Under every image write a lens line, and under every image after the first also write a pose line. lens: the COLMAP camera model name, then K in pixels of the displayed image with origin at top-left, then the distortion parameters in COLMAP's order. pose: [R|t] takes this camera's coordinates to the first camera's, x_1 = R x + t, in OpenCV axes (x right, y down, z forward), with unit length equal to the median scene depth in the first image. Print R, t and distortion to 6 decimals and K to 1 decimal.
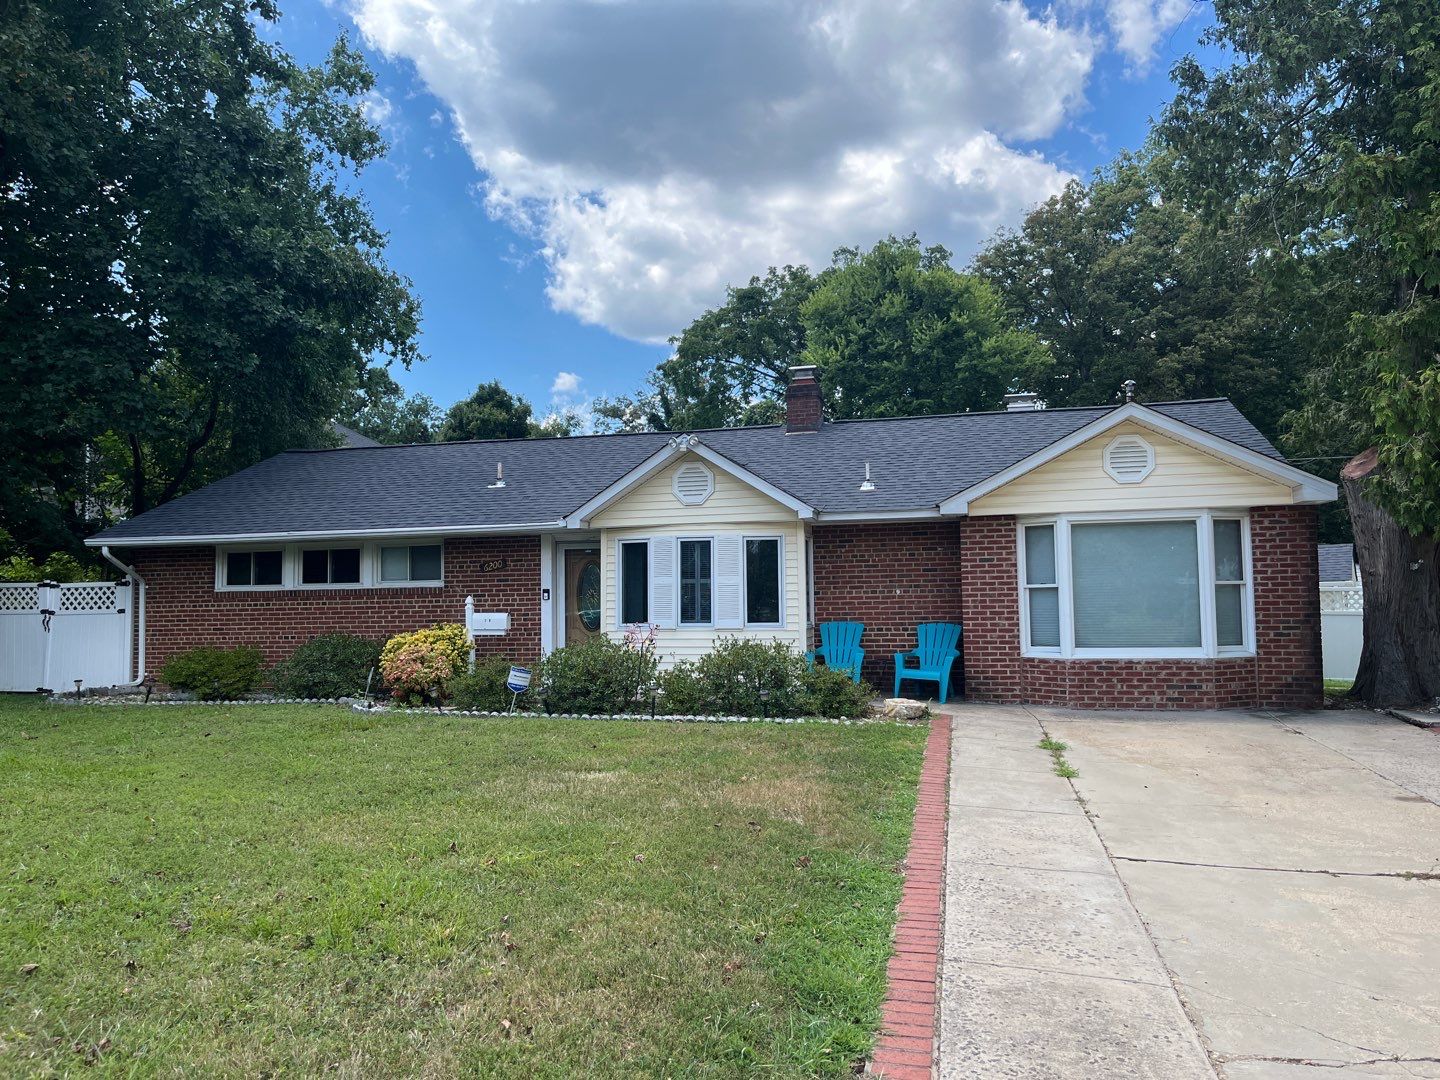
lens RADIAL K [[1106.4, 0, 720.0], [0, 1106.4, 540.0], [0, 0, 1]] dist [0.046383, -0.076150]
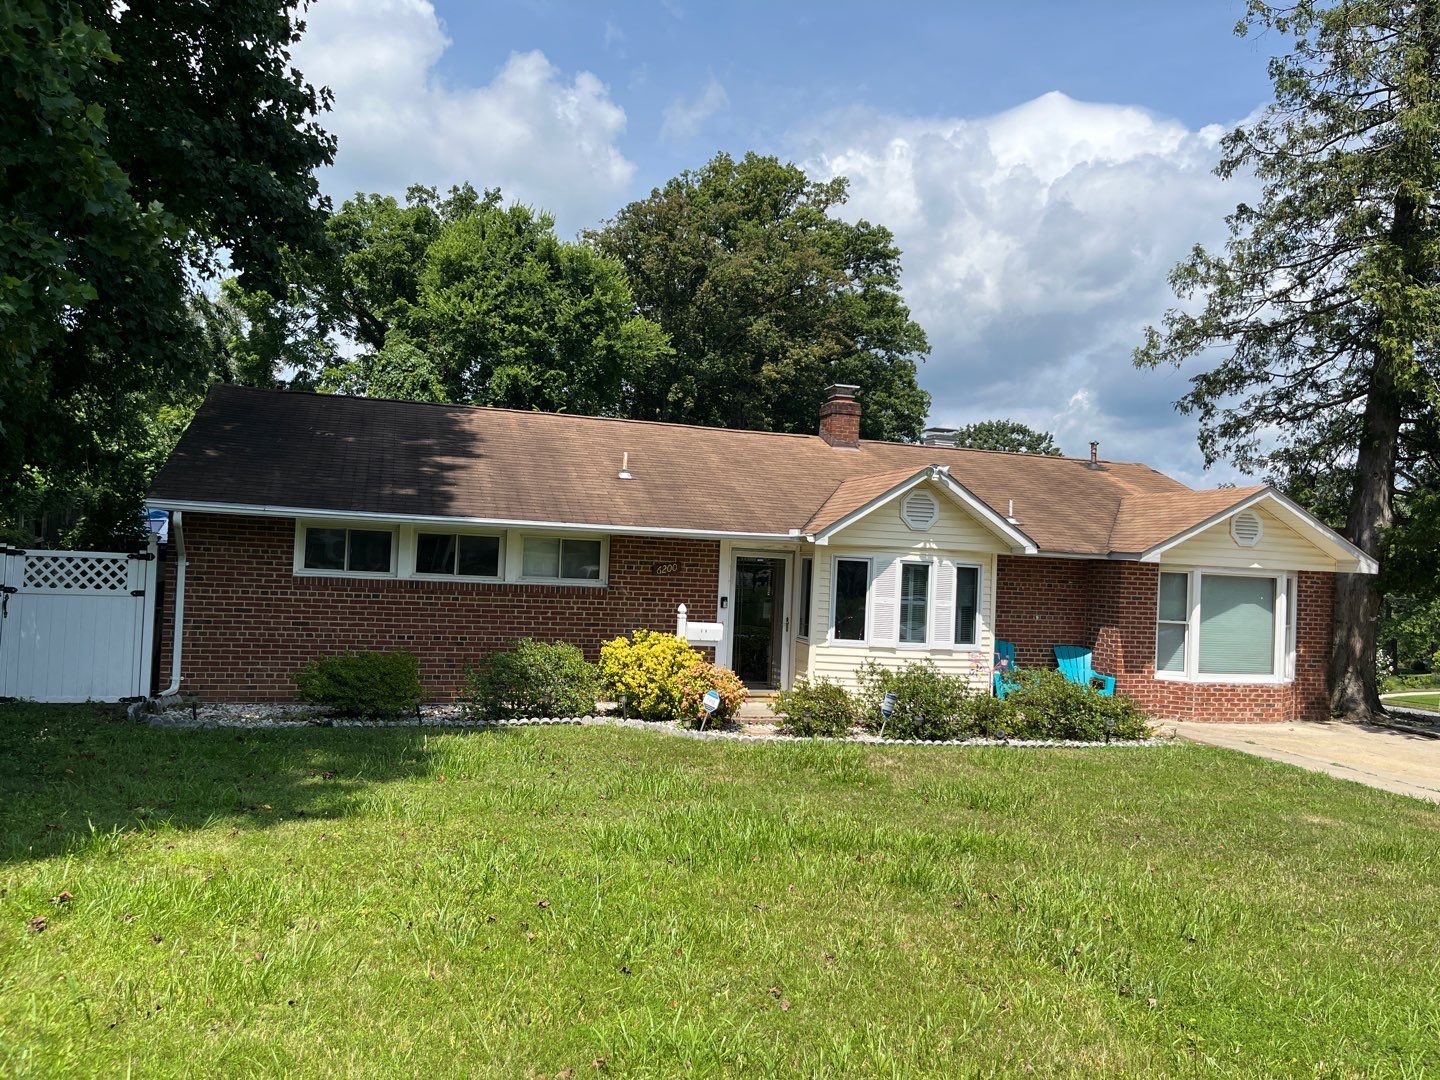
lens RADIAL K [[1106.4, 0, 720.0], [0, 1106.4, 540.0], [0, 0, 1]] dist [0.046383, -0.076150]
pose [[0.852693, 0.066063, 0.518218, -0.636806], [-0.089801, 0.995742, 0.020822, -0.023982], [-0.514636, -0.064292, 0.854995, 0.174472]]
